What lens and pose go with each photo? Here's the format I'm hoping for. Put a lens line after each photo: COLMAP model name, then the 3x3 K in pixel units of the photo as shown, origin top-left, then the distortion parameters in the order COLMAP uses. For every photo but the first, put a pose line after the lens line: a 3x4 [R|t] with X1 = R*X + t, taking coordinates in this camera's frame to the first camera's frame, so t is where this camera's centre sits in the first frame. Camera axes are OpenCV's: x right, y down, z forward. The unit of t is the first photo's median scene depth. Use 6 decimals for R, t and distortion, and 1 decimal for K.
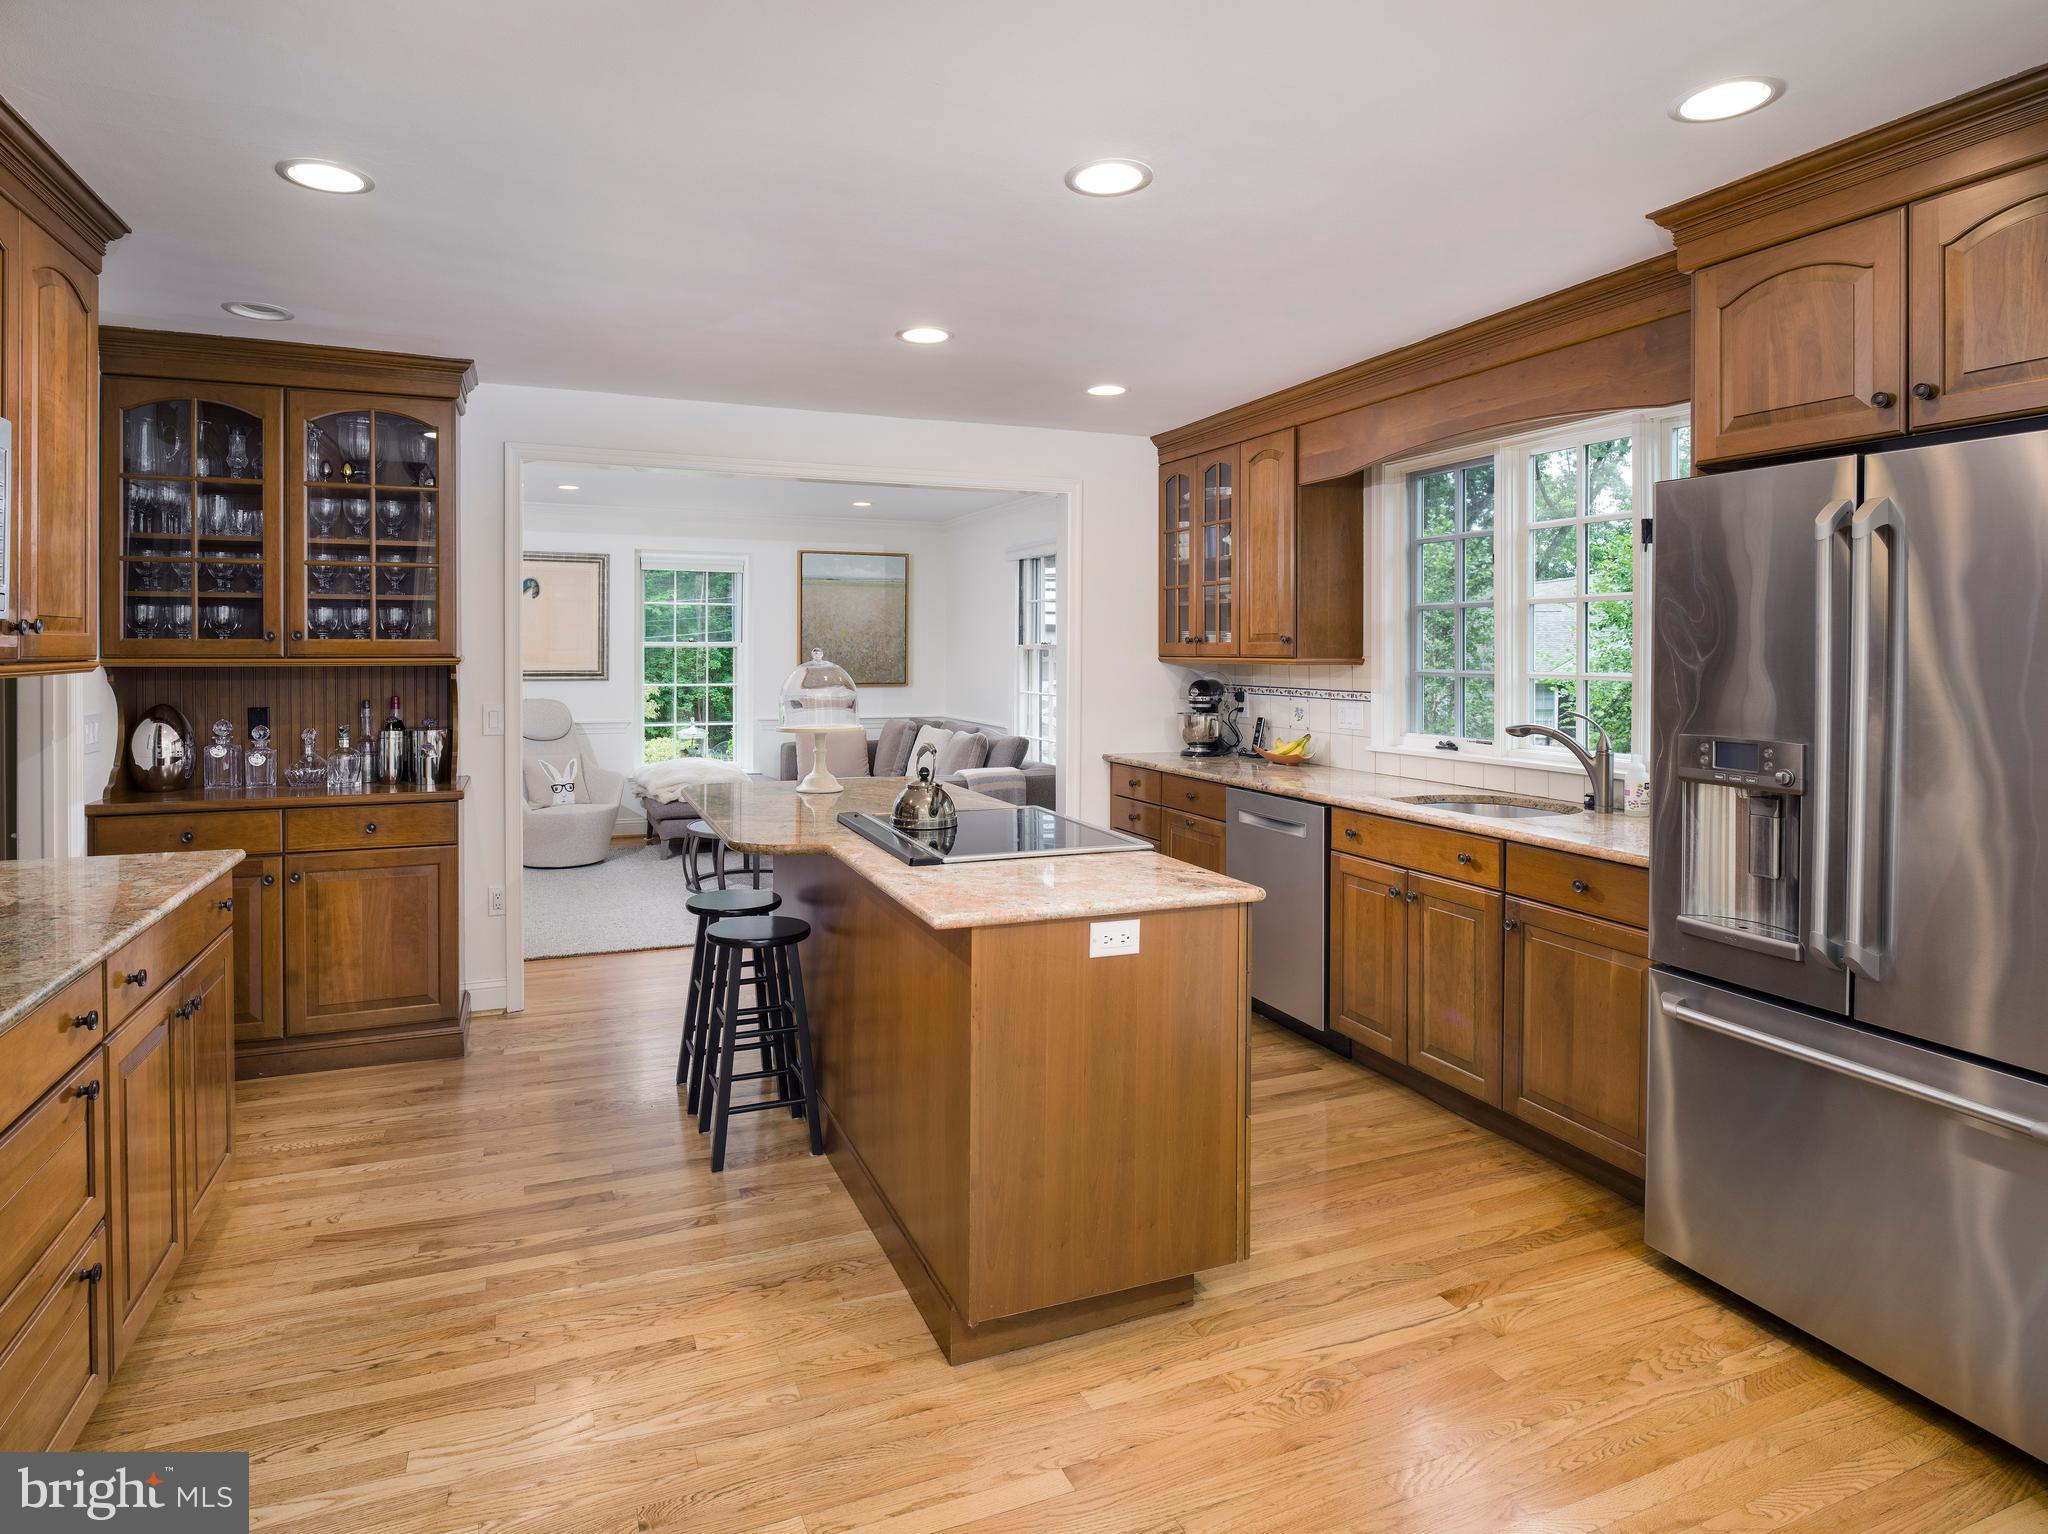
lens RADIAL K [[1197.4, 0, 1023.4], [0, 1197.4, 668.1], [0, 0, 1]] dist [-0.000764, -0.000467]
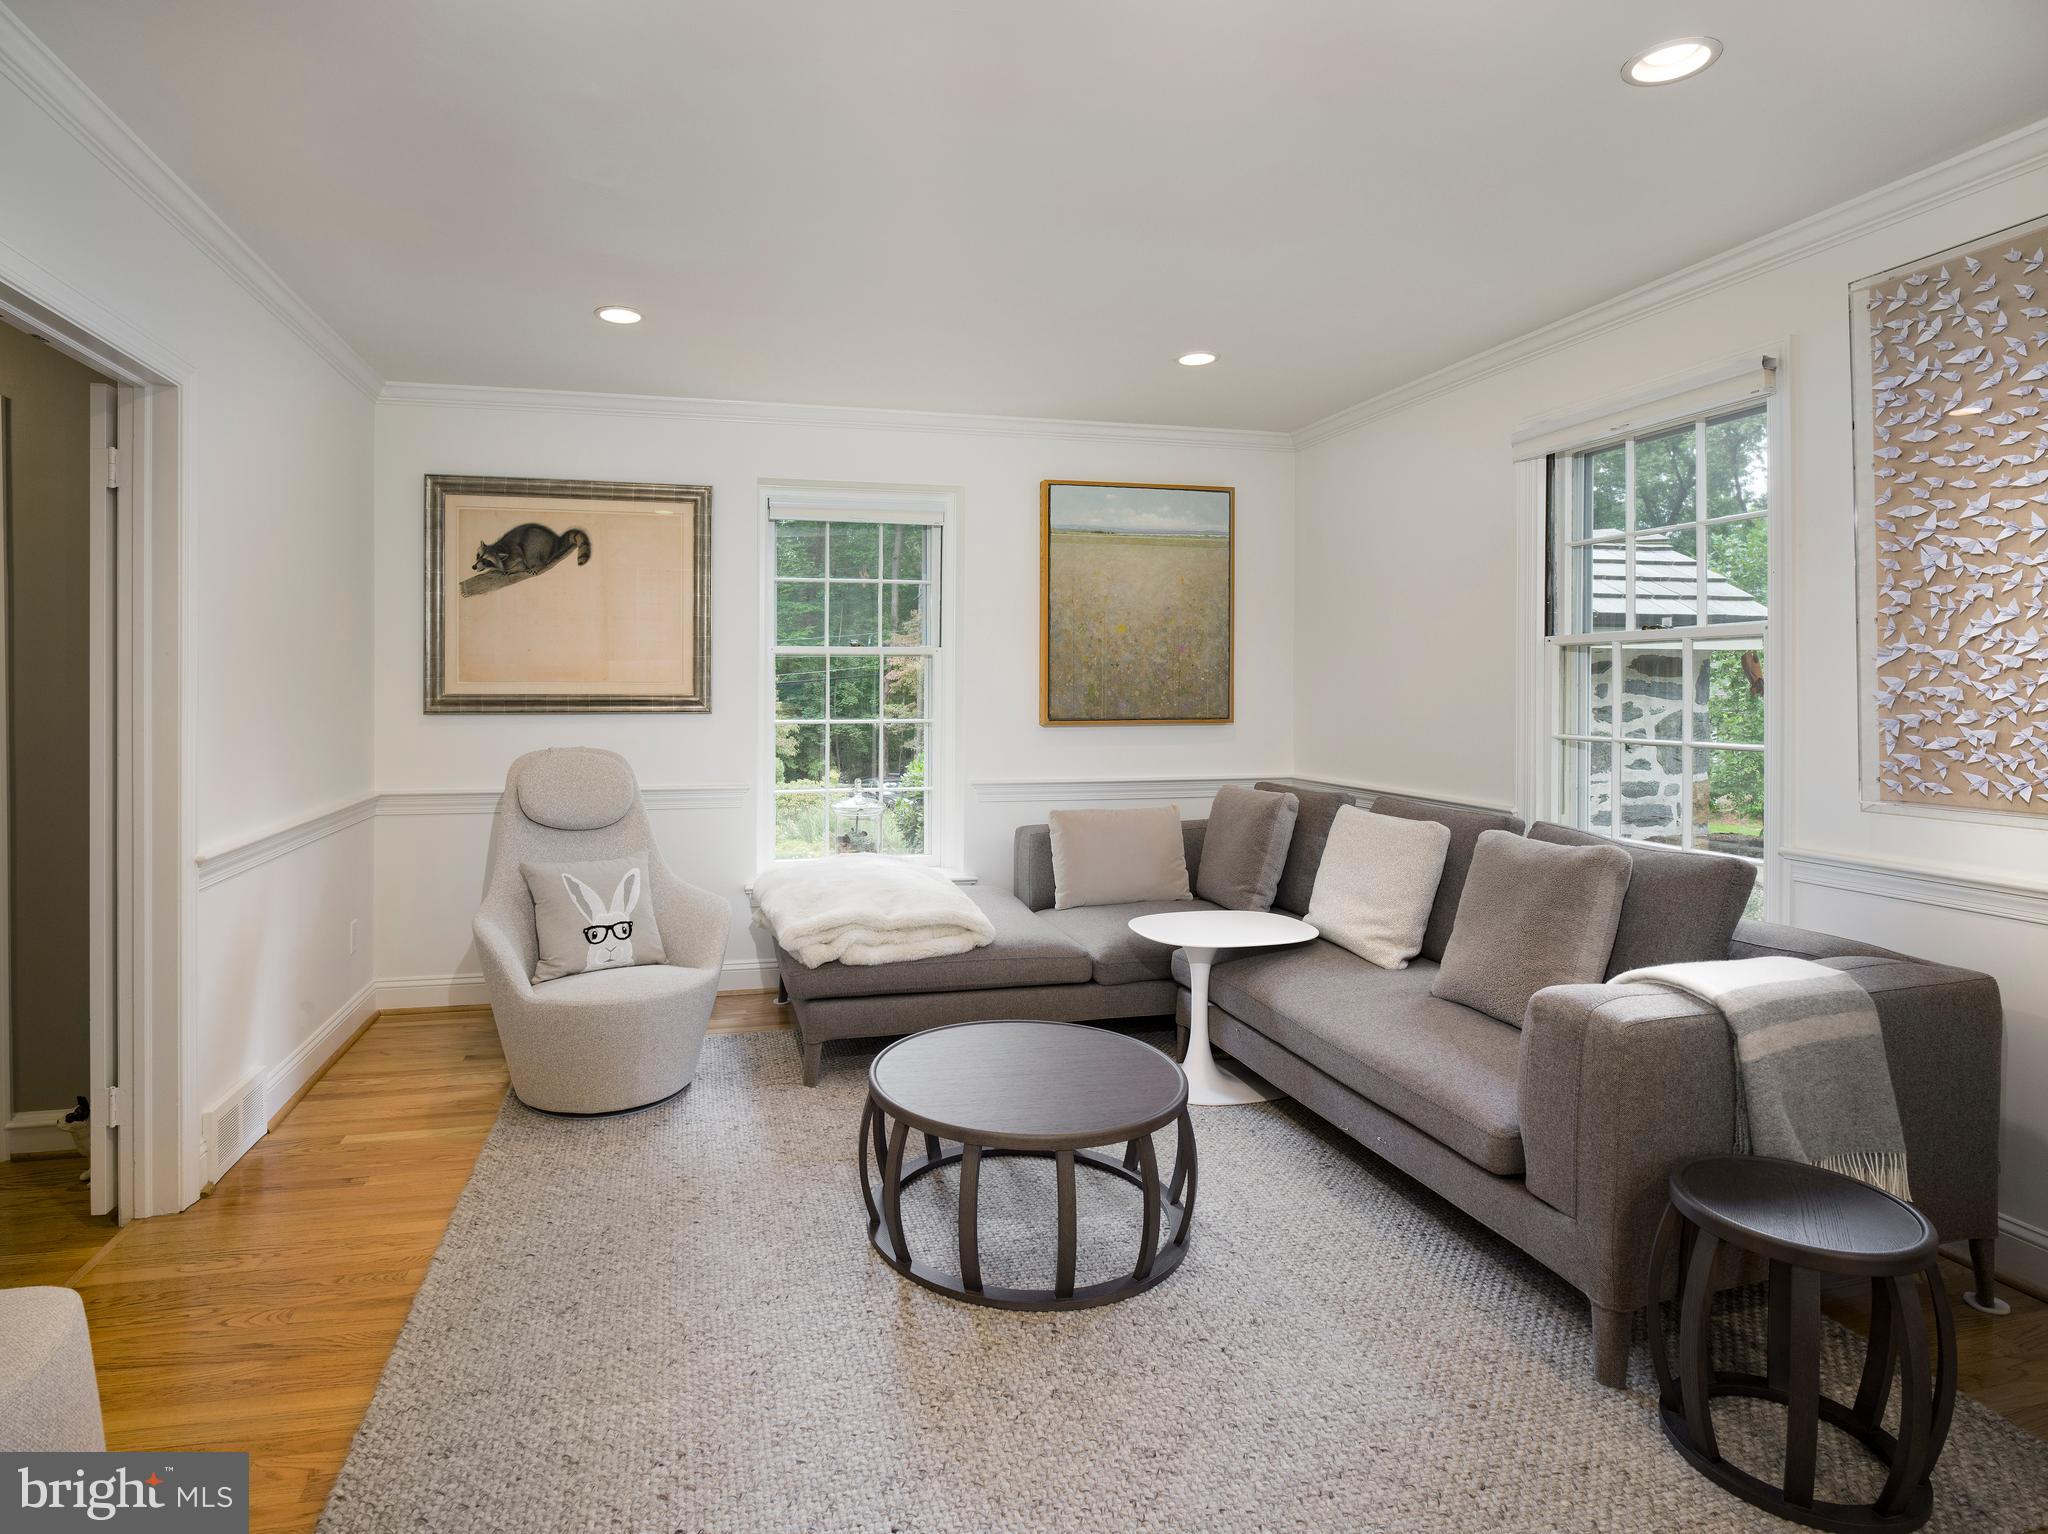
lens RADIAL K [[1052.4, 0, 1023.4], [0, 1052.4, 710.5], [0, 0, 1]] dist [0.002547, 0.000084]
pose [[0.996442, -0.001002, -0.084279, -0.156140], [0.001337, 0.999991, 0.003919, 0.007288], [0.084274, -0.004017, 0.996435, 0.509021]]
